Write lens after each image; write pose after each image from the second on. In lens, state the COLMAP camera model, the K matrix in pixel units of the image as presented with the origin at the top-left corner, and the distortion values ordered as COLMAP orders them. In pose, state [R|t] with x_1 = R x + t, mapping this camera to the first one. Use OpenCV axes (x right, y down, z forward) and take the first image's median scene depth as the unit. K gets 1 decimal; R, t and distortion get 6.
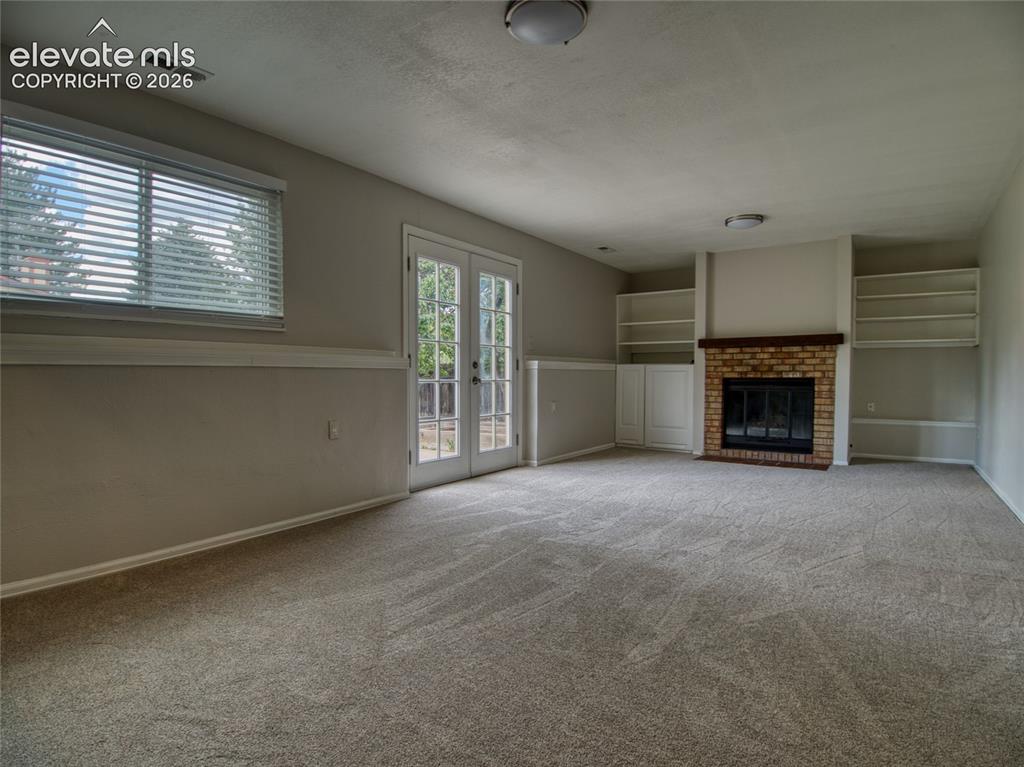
lens RADIAL K [[566.0, 0, 510.3], [0, 566.0, 387.4], [0, 0, 1]] dist [0.037812, -0.034614]
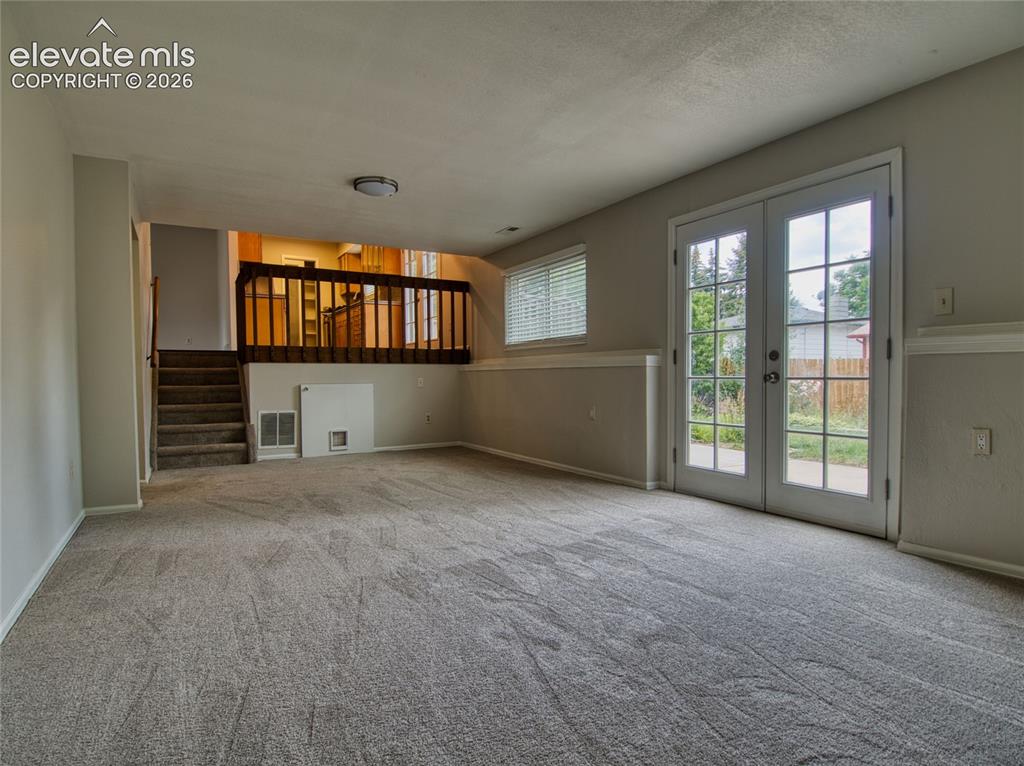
lens RADIAL K [[566.0, 0, 510.3], [0, 566.0, 386.9], [0, 0, 1]] dist [0.037812, -0.034614]
pose [[-0.415131, 0.027553, -0.909344, 0.723047], [-0.009094, 0.999366, 0.034433, -0.022337], [0.909716, 0.022563, -0.414617, 1.000450]]
